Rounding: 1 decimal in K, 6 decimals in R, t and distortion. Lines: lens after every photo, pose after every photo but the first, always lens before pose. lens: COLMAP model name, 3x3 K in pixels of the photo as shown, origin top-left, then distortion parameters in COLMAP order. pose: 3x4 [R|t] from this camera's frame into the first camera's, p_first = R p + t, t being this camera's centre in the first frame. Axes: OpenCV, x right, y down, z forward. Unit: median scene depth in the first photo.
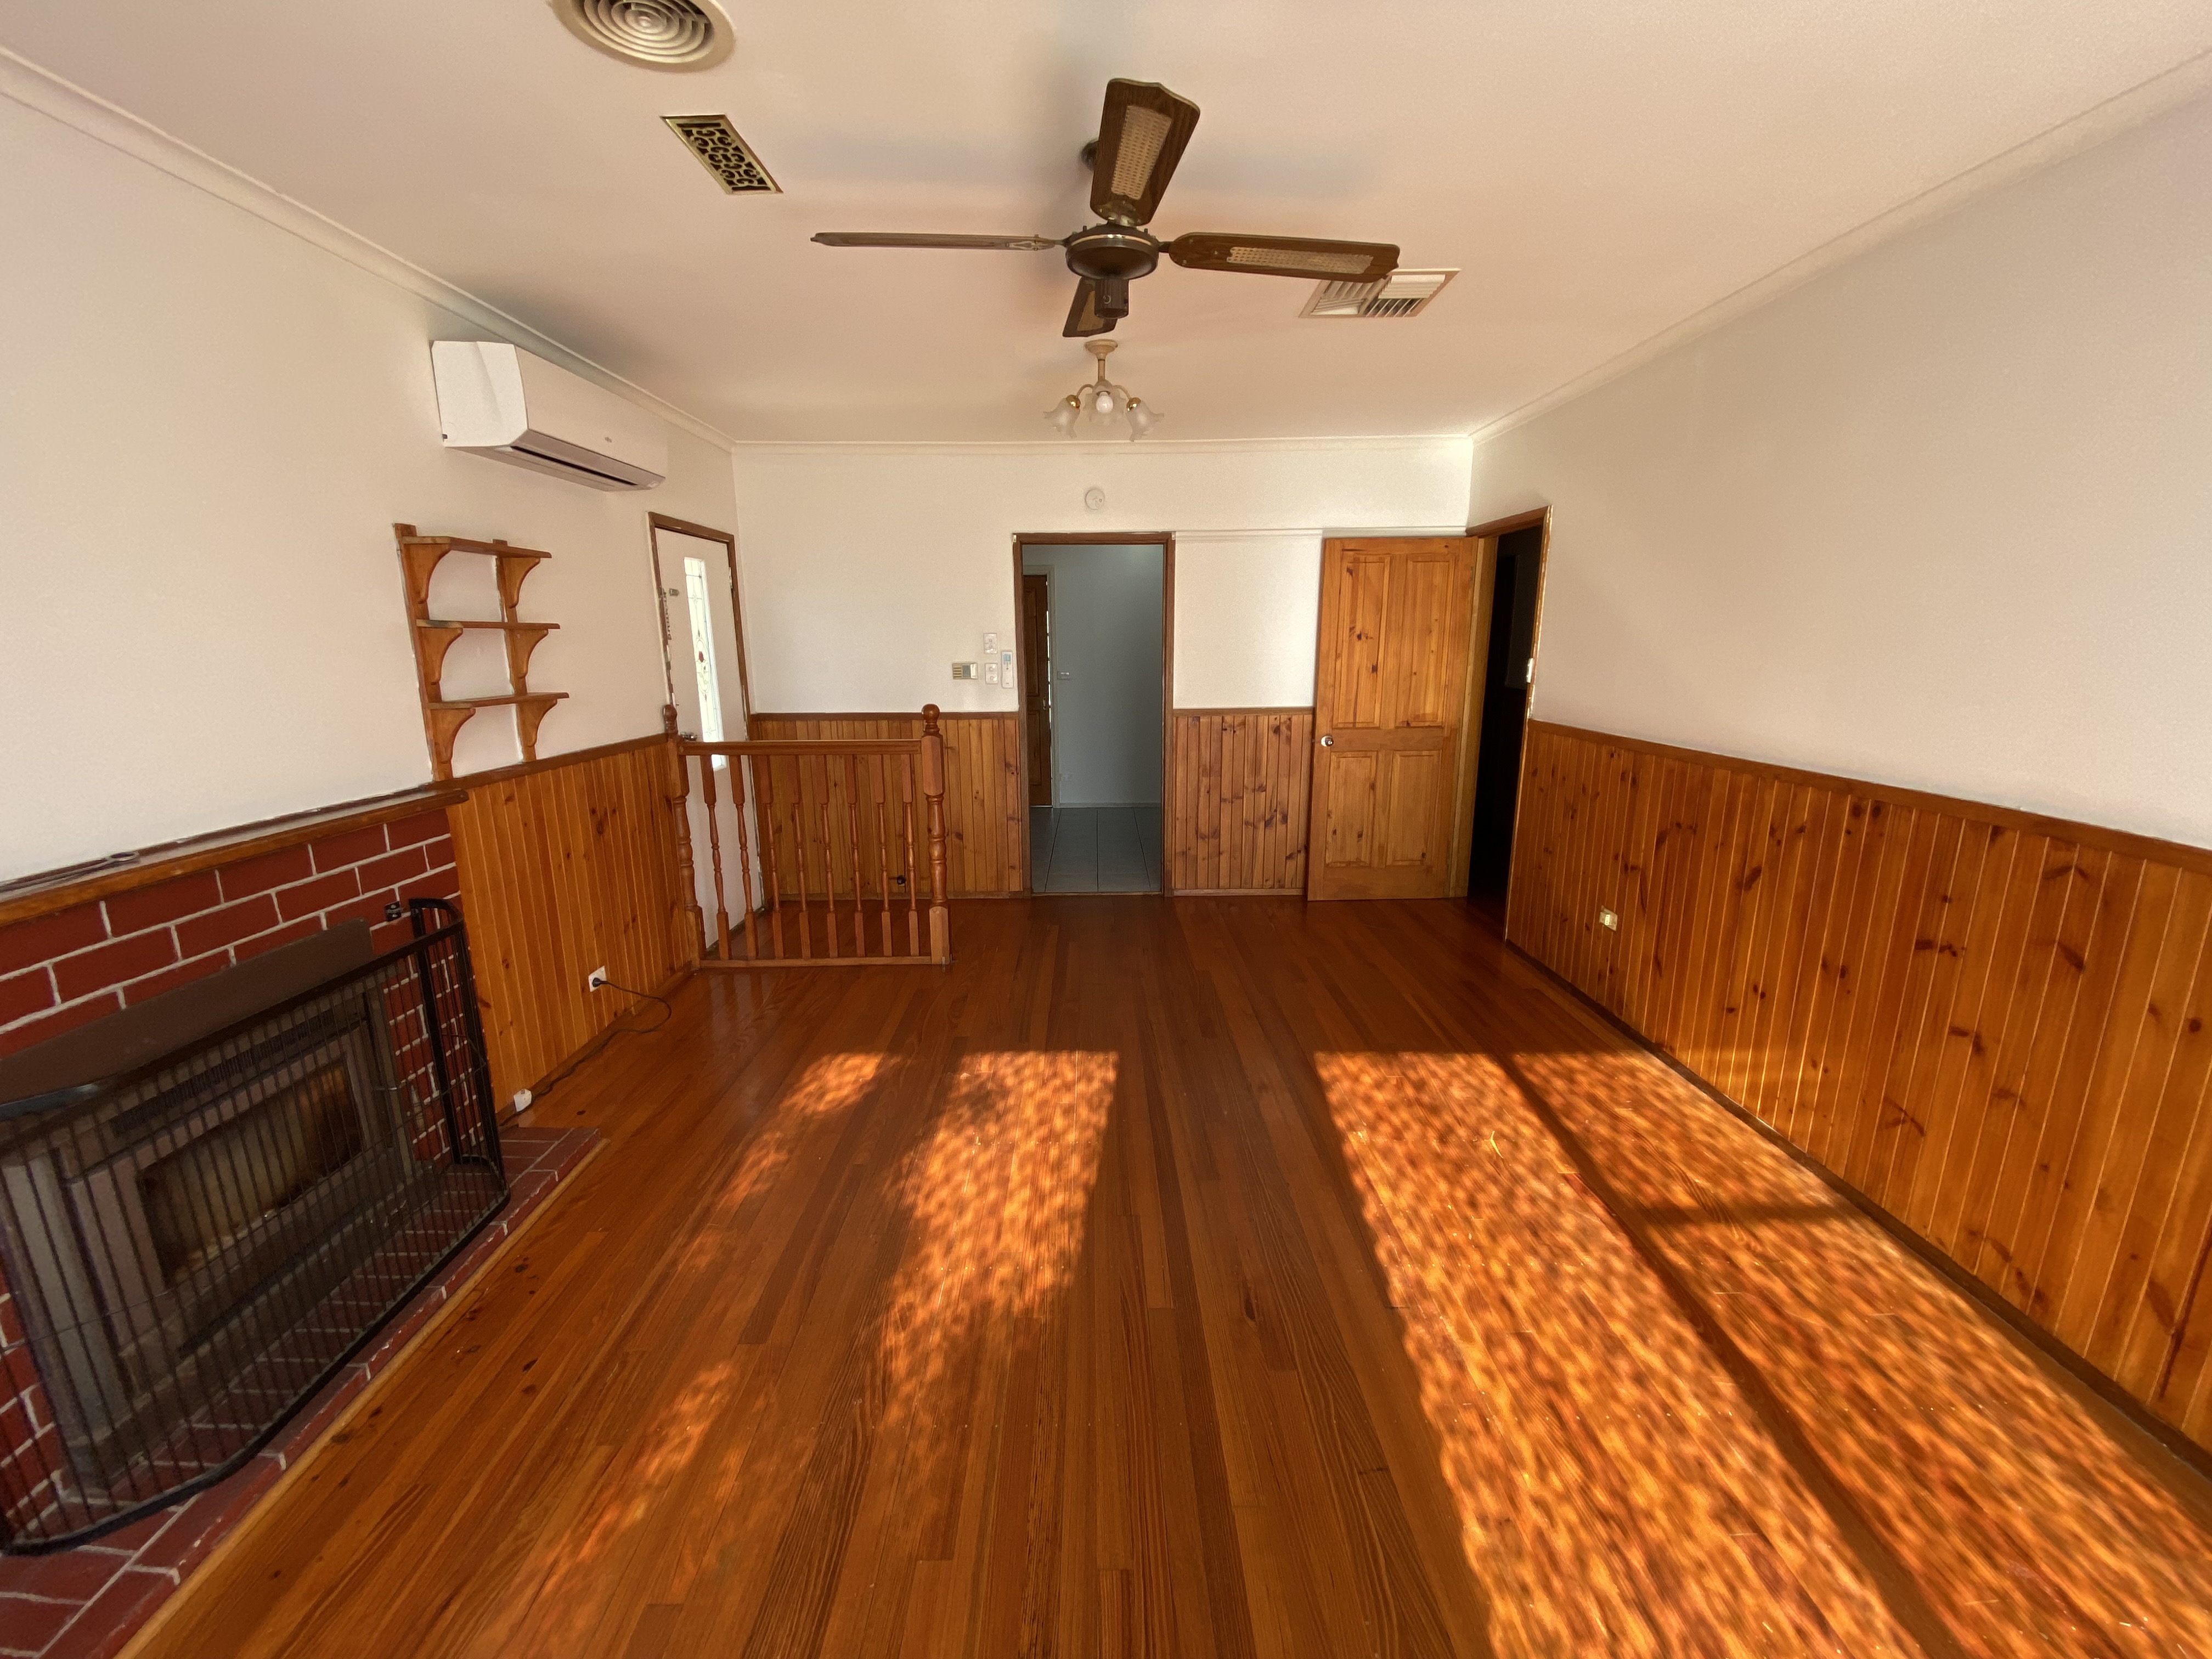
lens RADIAL K [[841.3, 0, 1106.0], [0, 841.3, 829.5], [0, 0, 1]] dist [-0.022646, -0.006578]
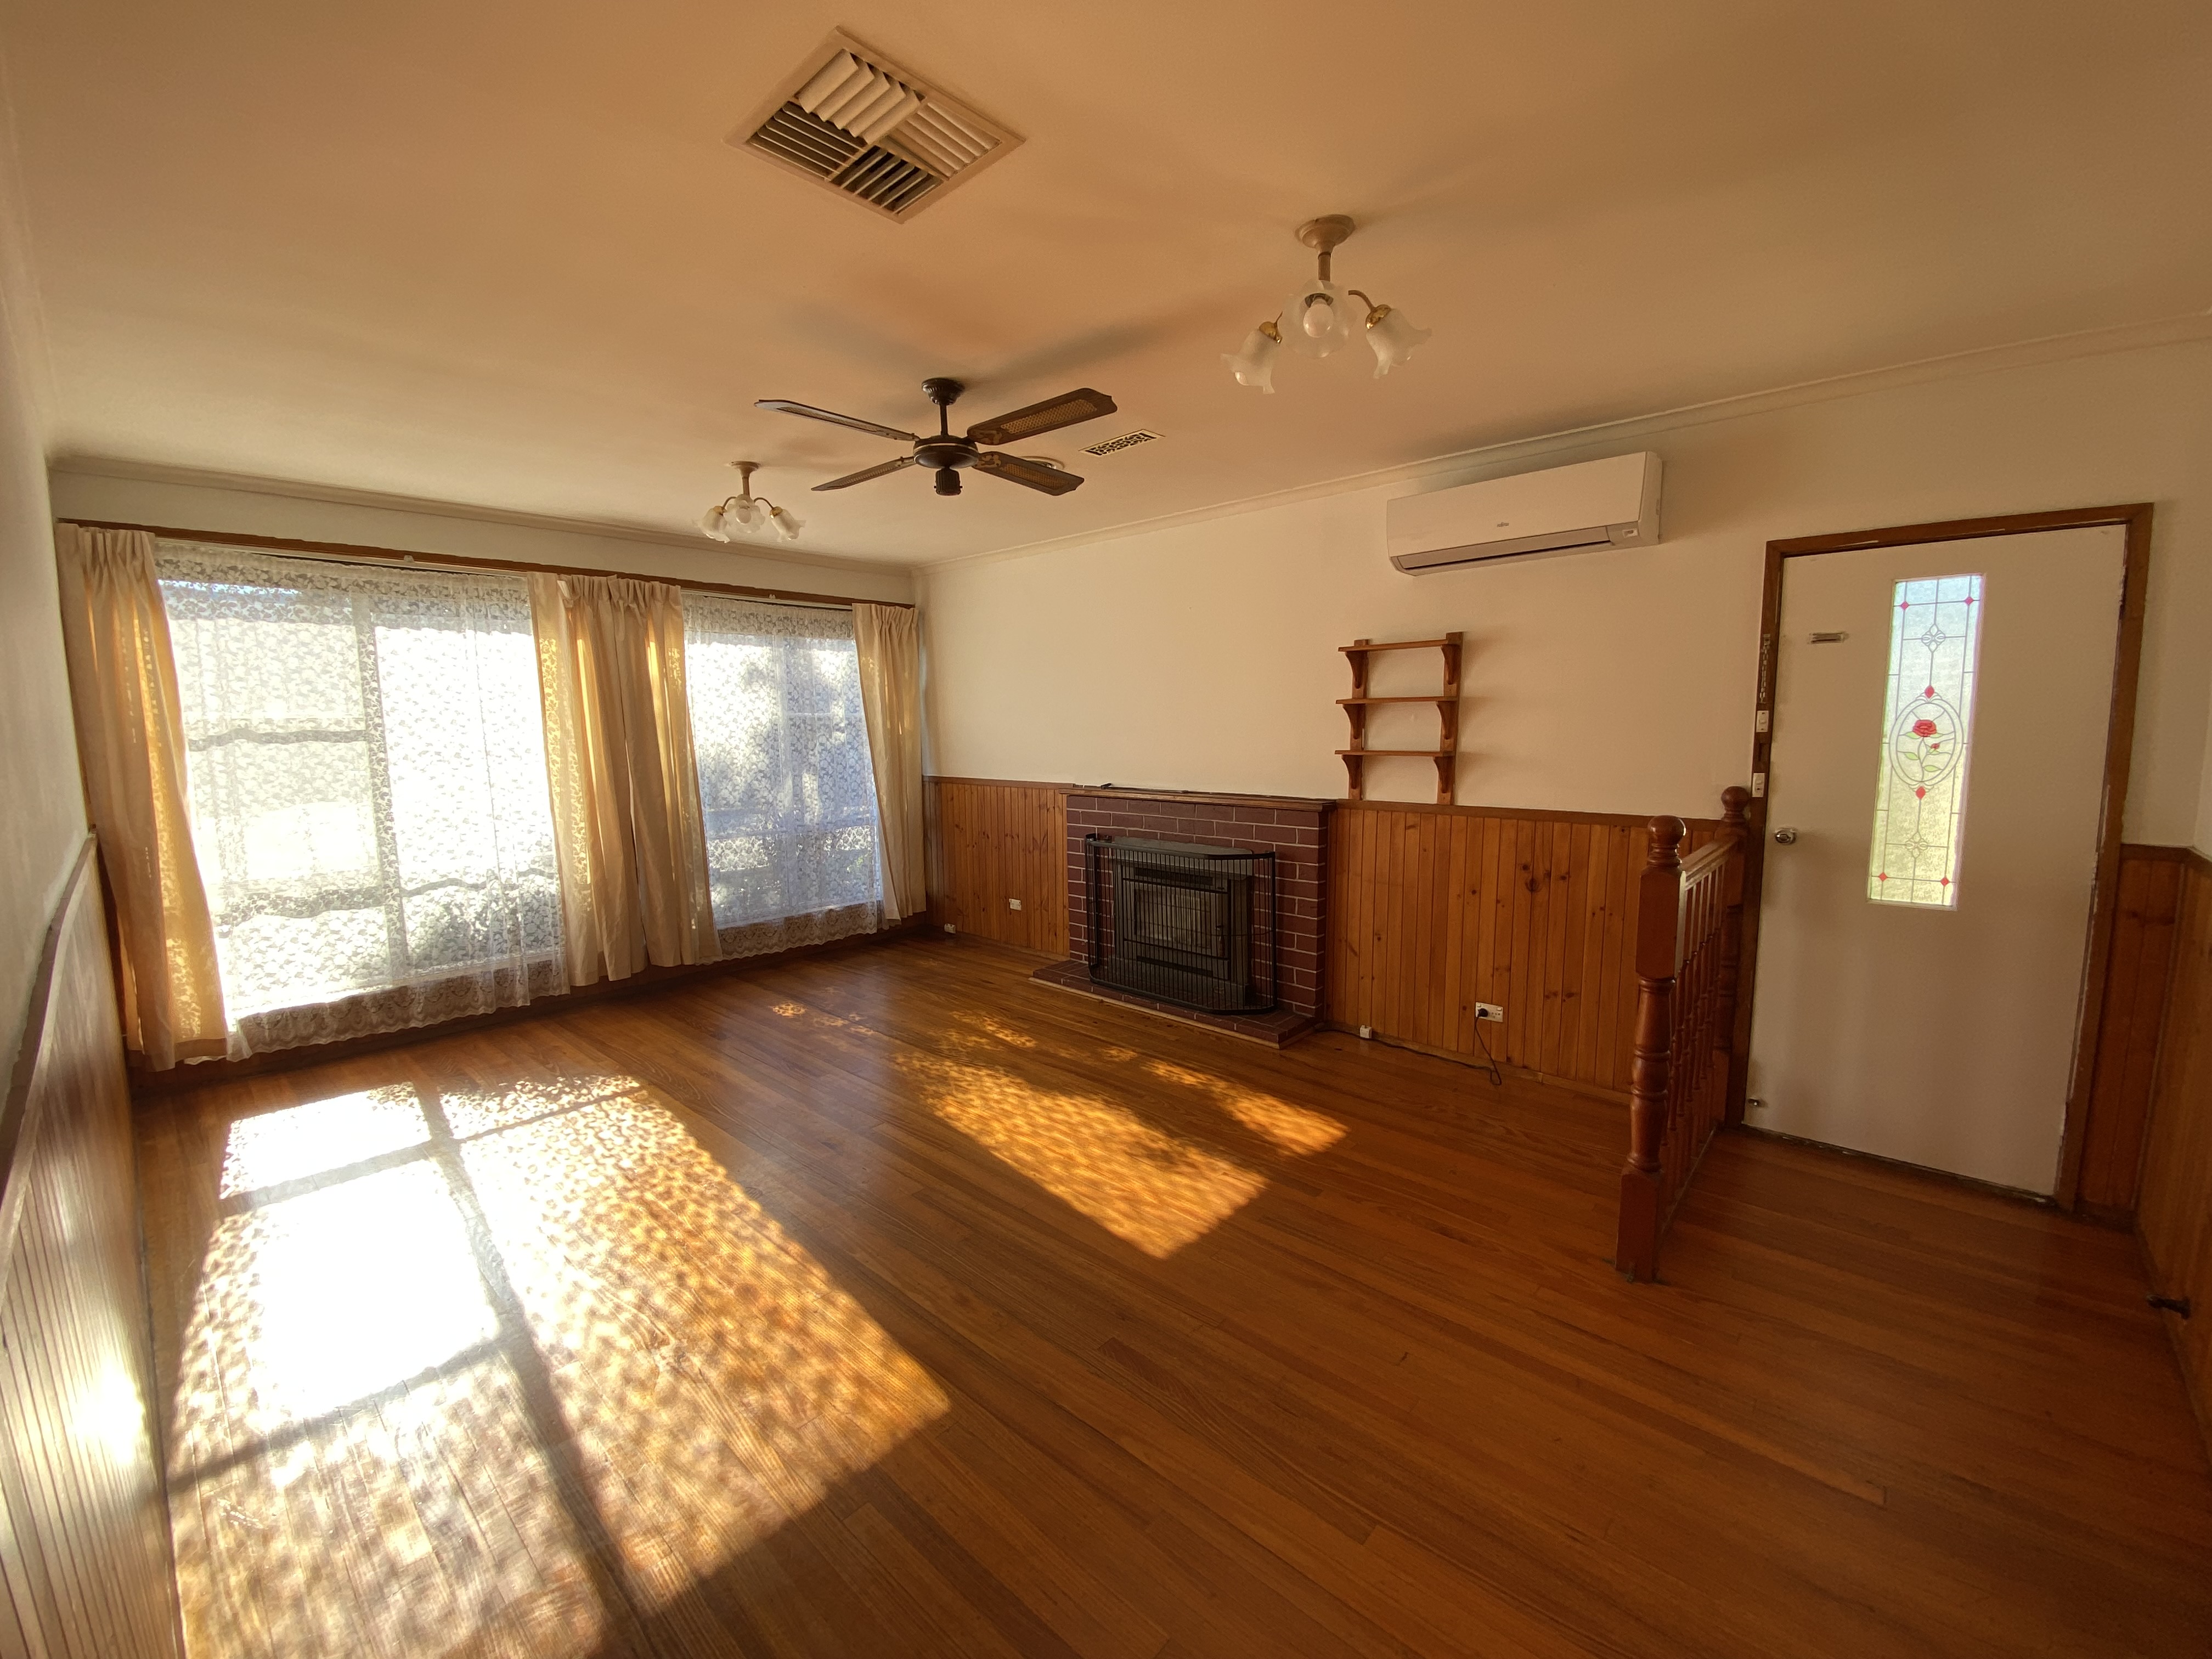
lens RADIAL K [[841.3, 0, 1106.0], [0, 841.3, 829.5], [0, 0, 1]] dist [-0.022646, -0.006578]
pose [[-0.650384, 0.119264, -0.750185, 0.689256], [-0.156018, 0.945568, 0.285588, -0.377097], [0.743411, 0.302784, -0.596374, 1.577244]]
